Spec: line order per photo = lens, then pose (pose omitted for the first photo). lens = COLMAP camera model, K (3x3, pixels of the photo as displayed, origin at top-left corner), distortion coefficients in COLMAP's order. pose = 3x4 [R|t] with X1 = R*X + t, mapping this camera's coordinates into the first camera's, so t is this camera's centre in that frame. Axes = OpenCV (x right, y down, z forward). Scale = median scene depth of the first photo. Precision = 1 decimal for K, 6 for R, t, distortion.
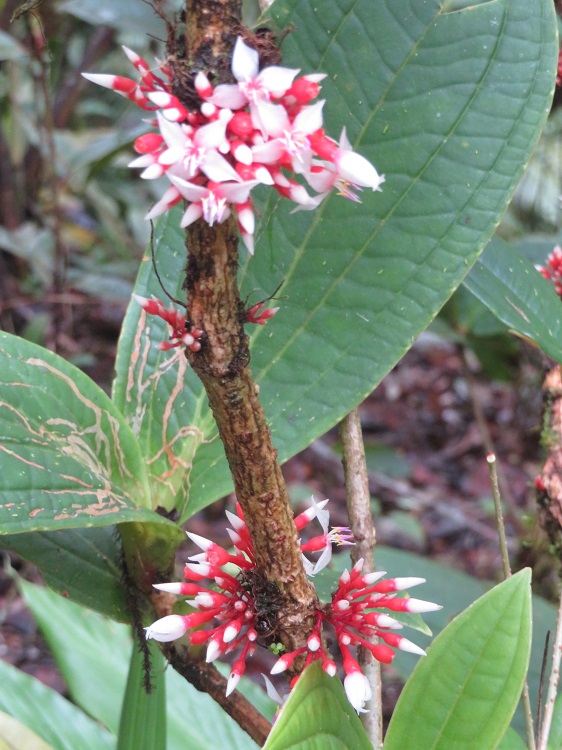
lens RADIAL K [[450.6, 0, 320.7], [0, 450.6, 369.8], [0, 0, 1]] dist [-0.000217, -0.000739]
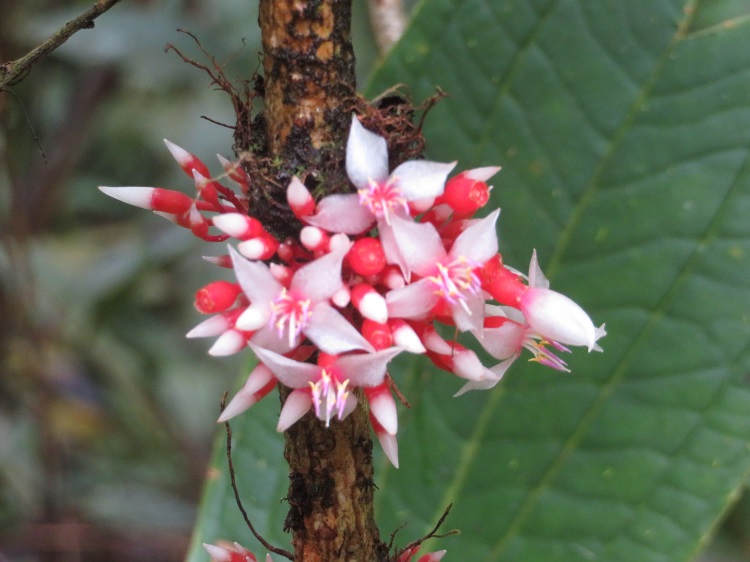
lens RADIAL K [[1509.2, 0, 374.5], [0, 1509.2, 281.0], [0, 0, 1]] dist [0.020687, 0.000000]
pose [[0.998019, -0.062406, -0.007983, -0.149168], [0.062311, 0.997989, -0.011637, -0.483380], [0.008693, 0.011117, 0.999900, -1.040590]]
